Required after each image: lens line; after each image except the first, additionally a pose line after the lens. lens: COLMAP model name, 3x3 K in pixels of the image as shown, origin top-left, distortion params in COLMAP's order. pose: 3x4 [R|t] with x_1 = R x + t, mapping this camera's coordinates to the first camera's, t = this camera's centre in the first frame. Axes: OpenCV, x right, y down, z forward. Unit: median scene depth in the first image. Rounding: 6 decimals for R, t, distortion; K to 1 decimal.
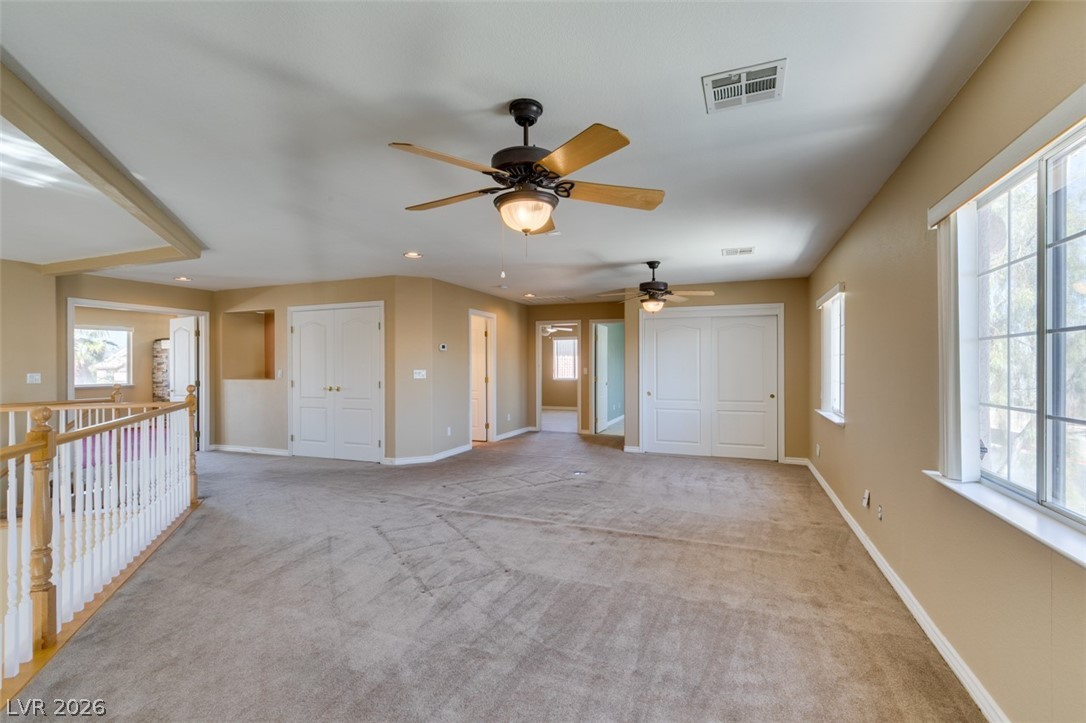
lens RADIAL K [[487.6, 0, 541.3], [0, 487.6, 366.1], [0, 0, 1]] dist [0.001074, -0.000609]
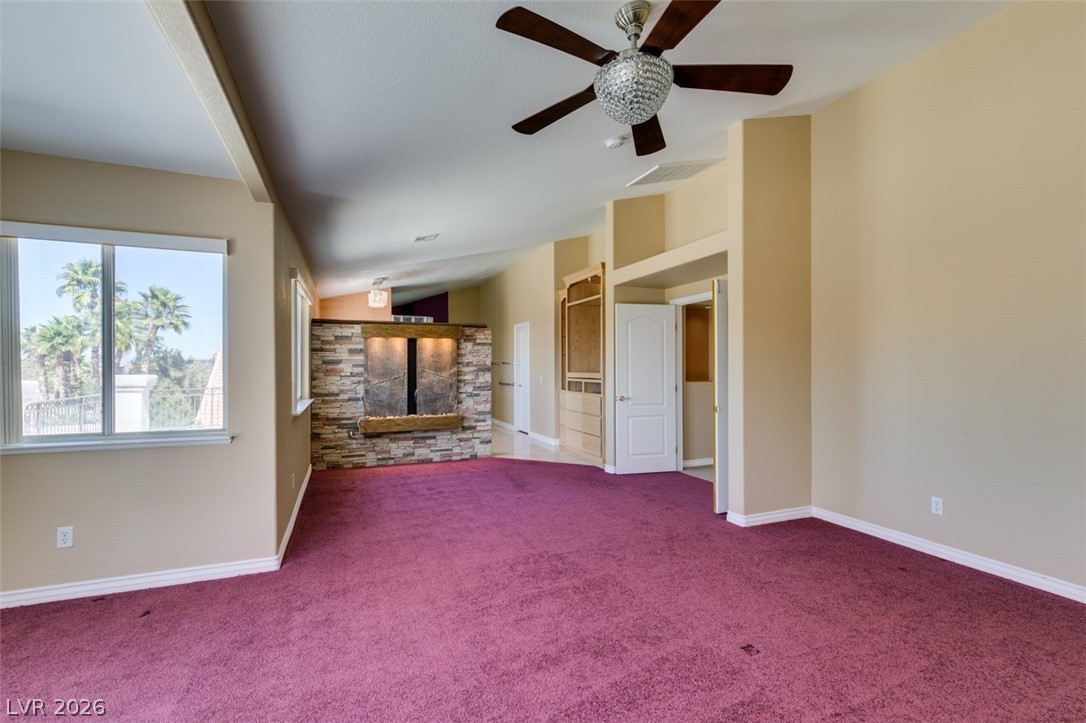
lens RADIAL K [[487.6, 0, 541.3], [0, 487.6, 366.1], [0, 0, 1]] dist [0.001074, -0.000609]
pose [[0.725344, 0.008263, 0.688337, -1.006519], [-0.003933, 0.999961, -0.007859, 0.003435], [-0.688376, 0.002994, 0.725348, 0.401116]]
